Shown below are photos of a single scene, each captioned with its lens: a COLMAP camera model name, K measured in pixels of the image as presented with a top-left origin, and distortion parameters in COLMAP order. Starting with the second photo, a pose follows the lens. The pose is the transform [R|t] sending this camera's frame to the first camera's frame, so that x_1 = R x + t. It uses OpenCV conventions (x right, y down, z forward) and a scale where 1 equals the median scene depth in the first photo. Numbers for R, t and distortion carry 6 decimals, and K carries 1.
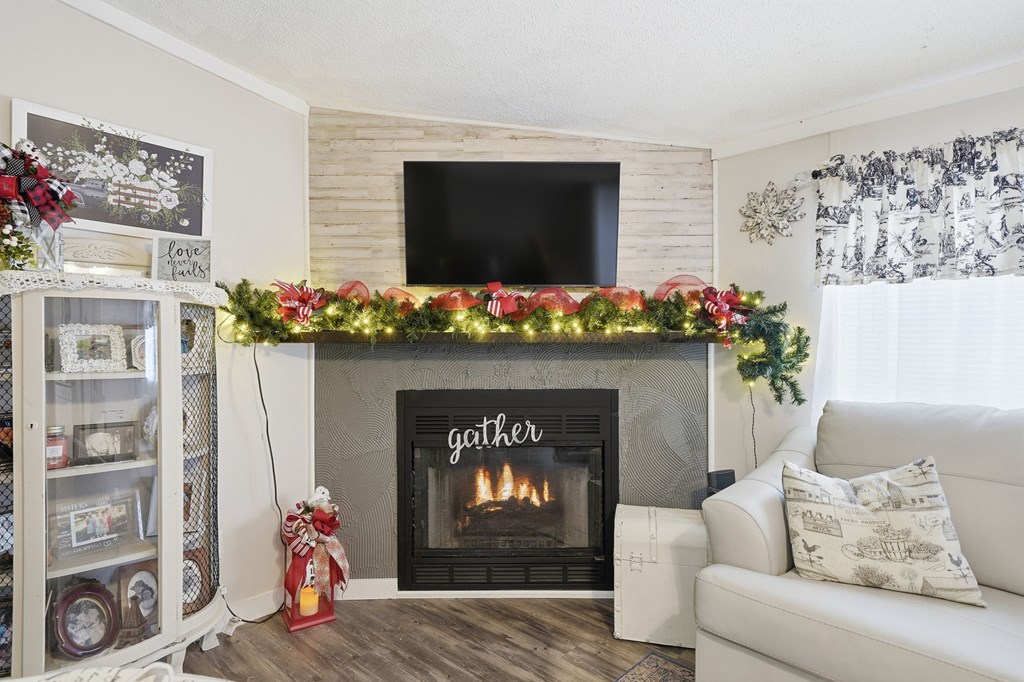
lens RADIAL K [[533.3, 0, 511.1], [0, 533.3, 346.4], [0, 0, 1]] dist [0.005113, 0.000997]
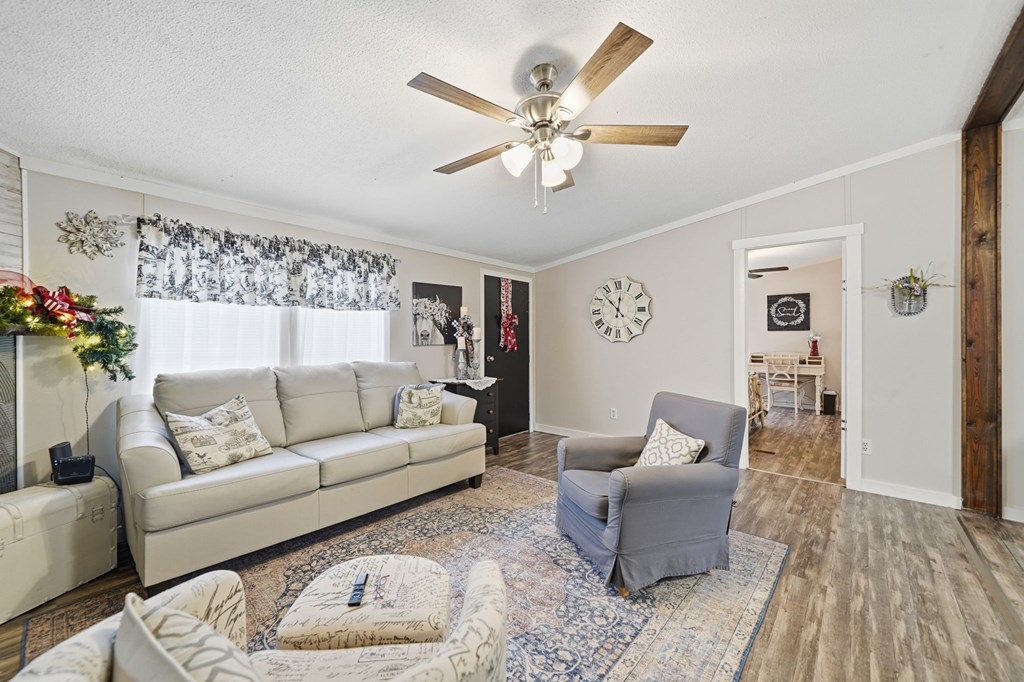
lens RADIAL K [[402.7, 0, 490.0], [0, 402.7, 336.0], [0, 0, 1]] dist [-0.000686, -0.000014]
pose [[-0.010605, 0.009389, 0.999900, -0.555219], [0.001354, 0.999955, -0.009375, 0.003636], [-0.999943, 0.001255, -0.010617, 0.064368]]
